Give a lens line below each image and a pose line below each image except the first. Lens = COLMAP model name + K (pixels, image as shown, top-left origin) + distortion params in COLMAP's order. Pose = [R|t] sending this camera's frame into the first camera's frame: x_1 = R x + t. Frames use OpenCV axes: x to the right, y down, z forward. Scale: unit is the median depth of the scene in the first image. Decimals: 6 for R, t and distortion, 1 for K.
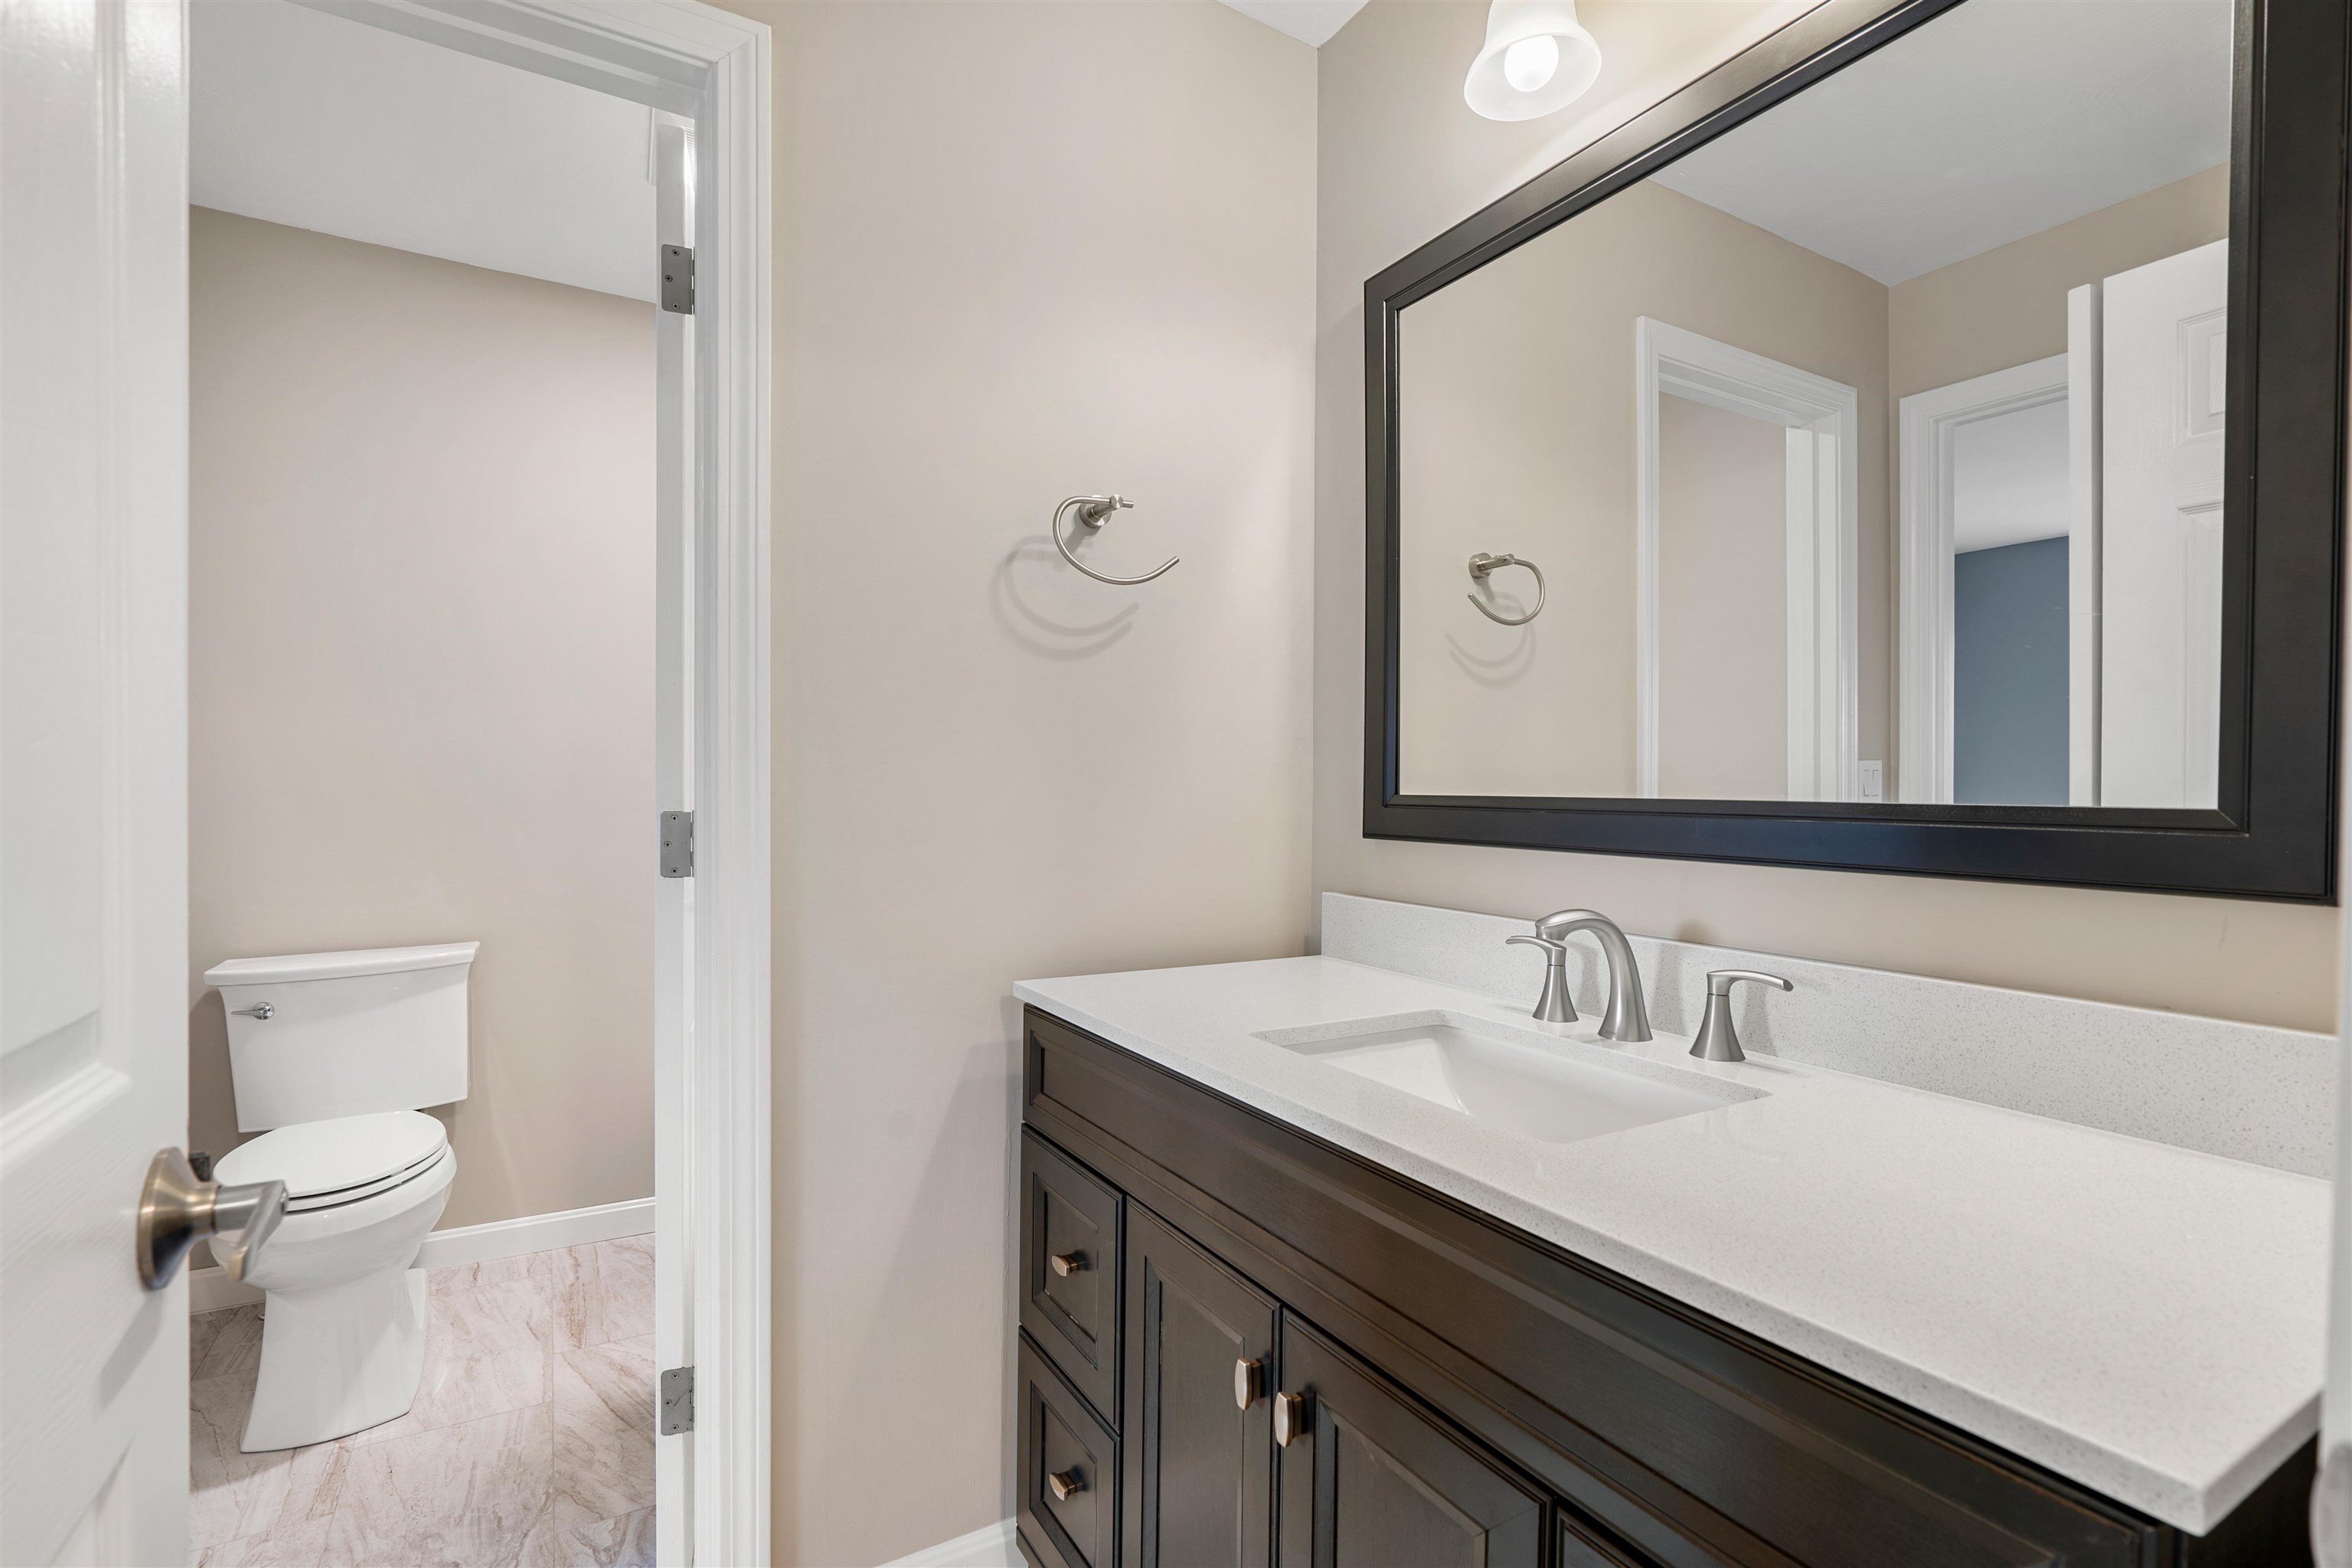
lens RADIAL K [[1062.5, 0, 1158.3], [0, 1062.5, 787.2], [0, 0, 1]] dist [-0.001078, 0.000366]
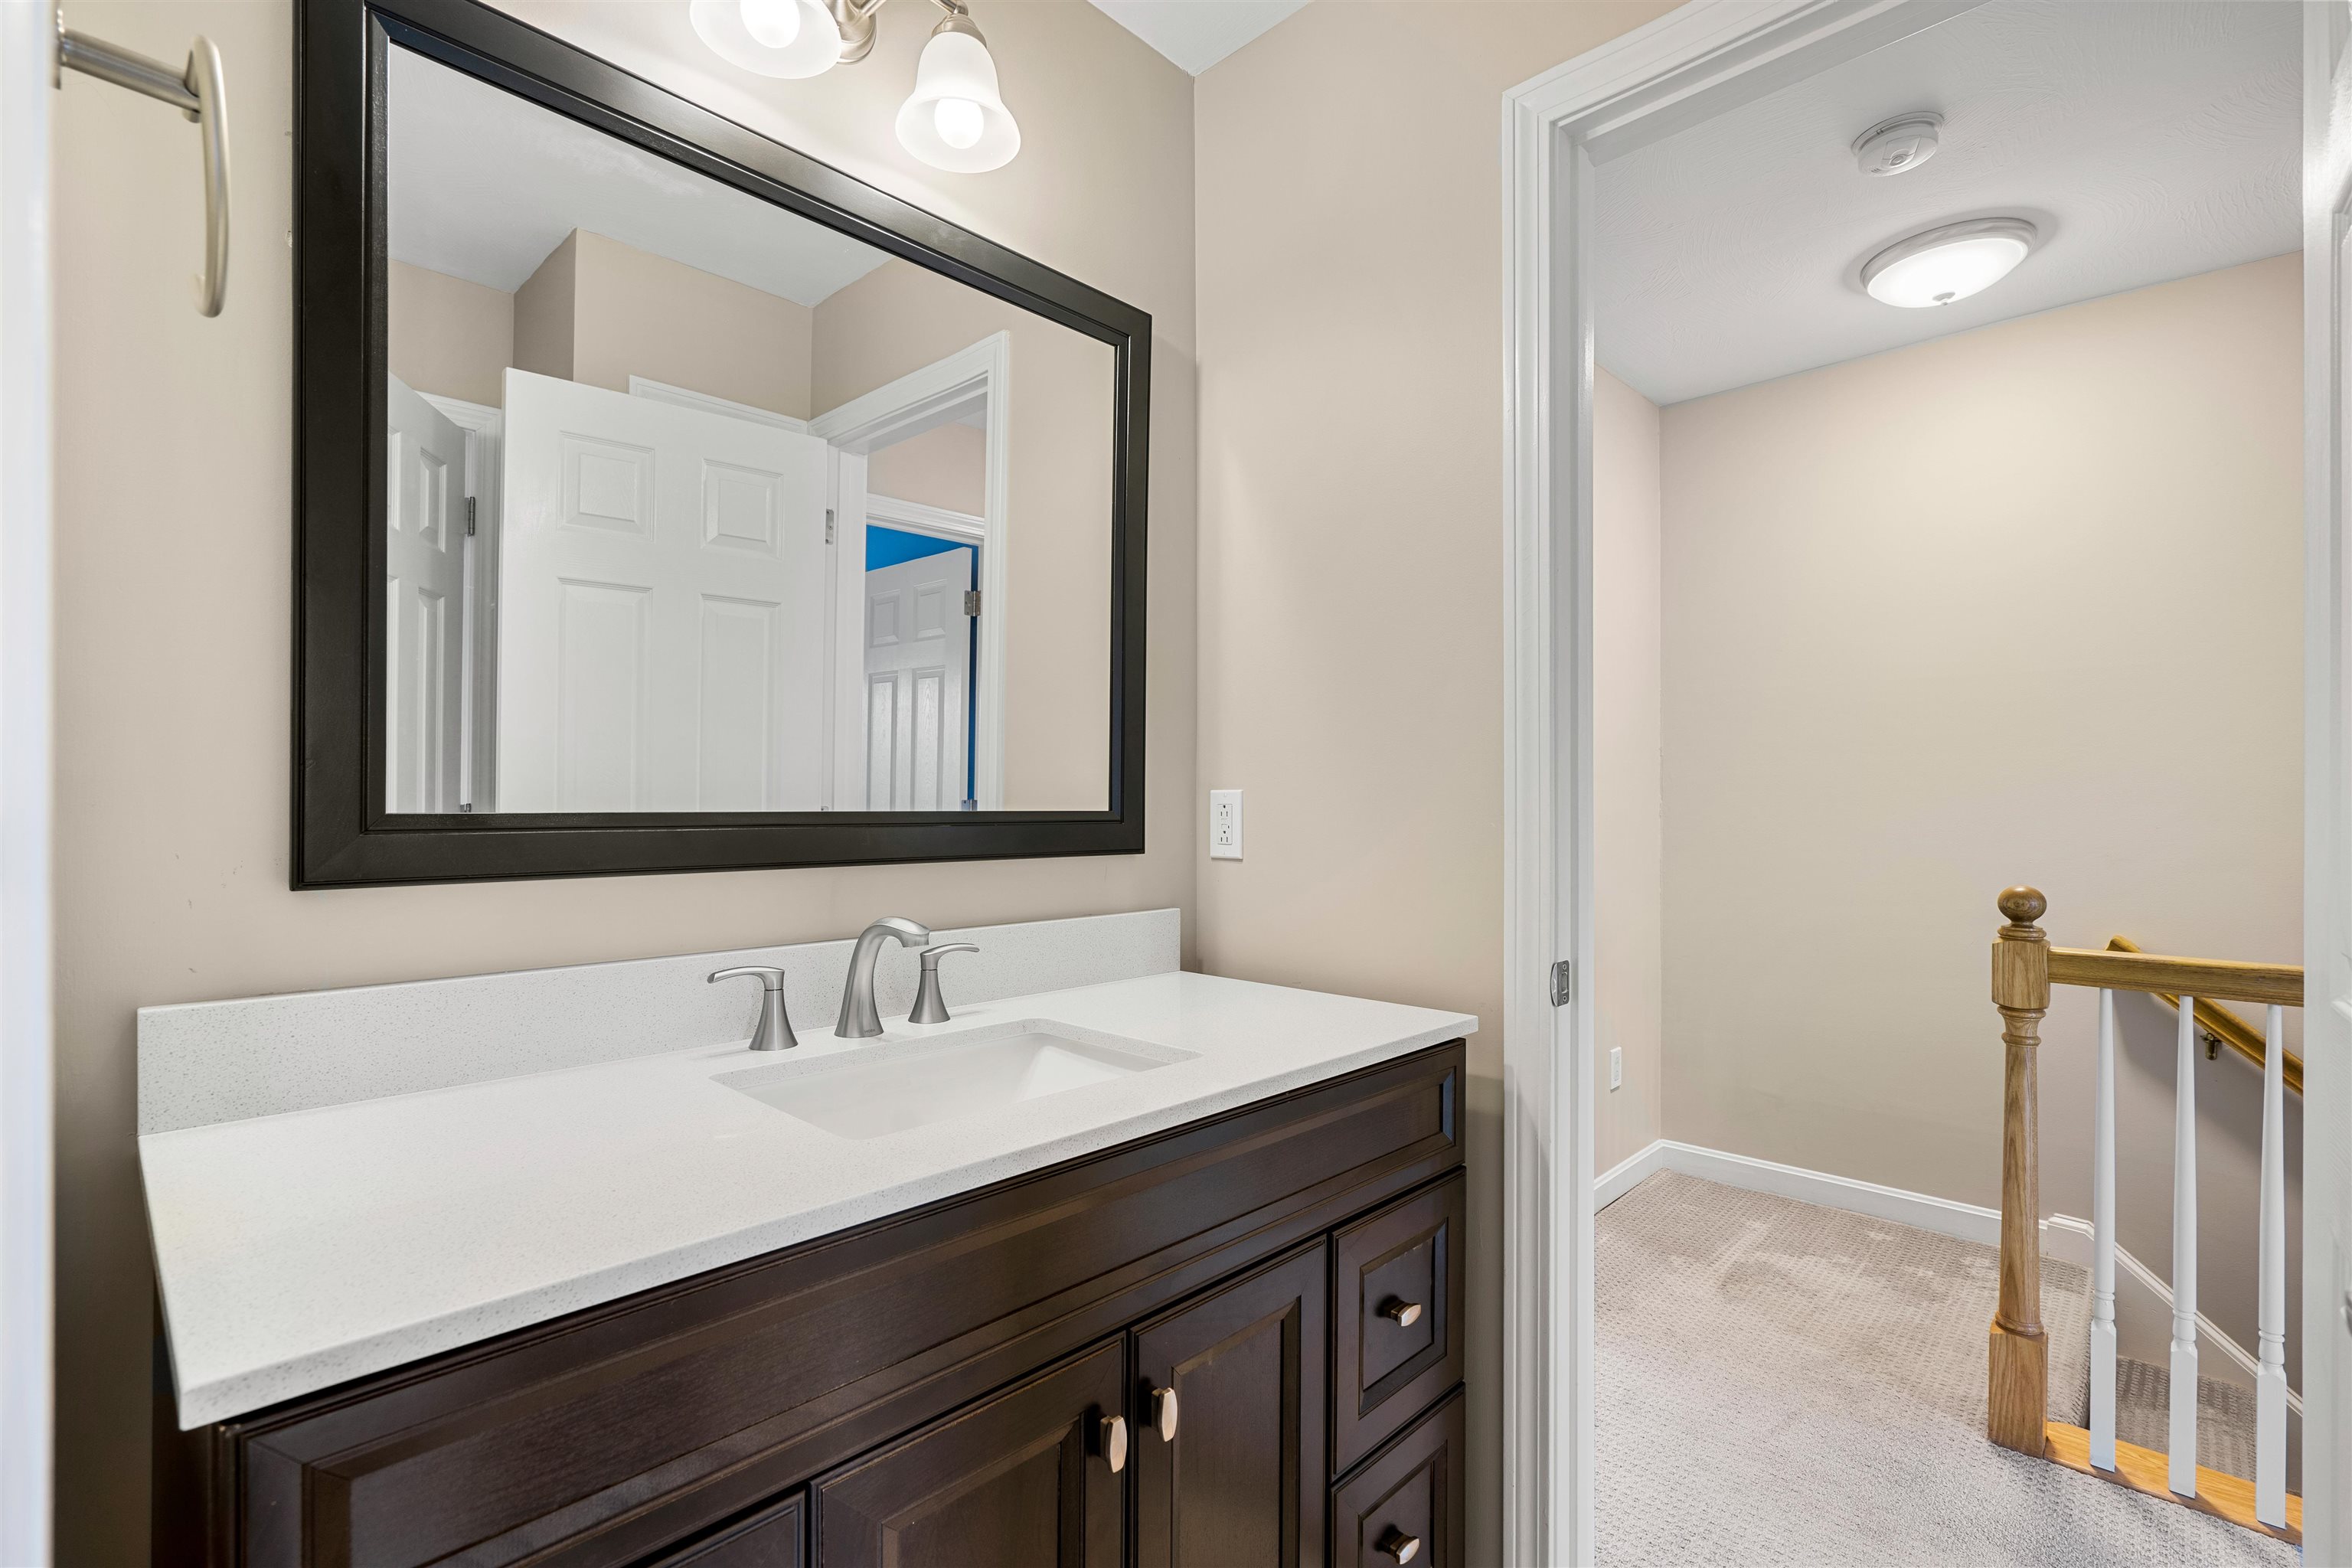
lens RADIAL K [[1062.5, 0, 1158.3], [0, 1062.5, 787.2], [0, 0, 1]] dist [-0.001078, 0.000366]
pose [[-0.275247, 0.005533, 0.961358, -0.674053], [-0.007777, 0.999938, -0.007982, -0.008257], [-0.961342, -0.009673, -0.275186, 0.992888]]
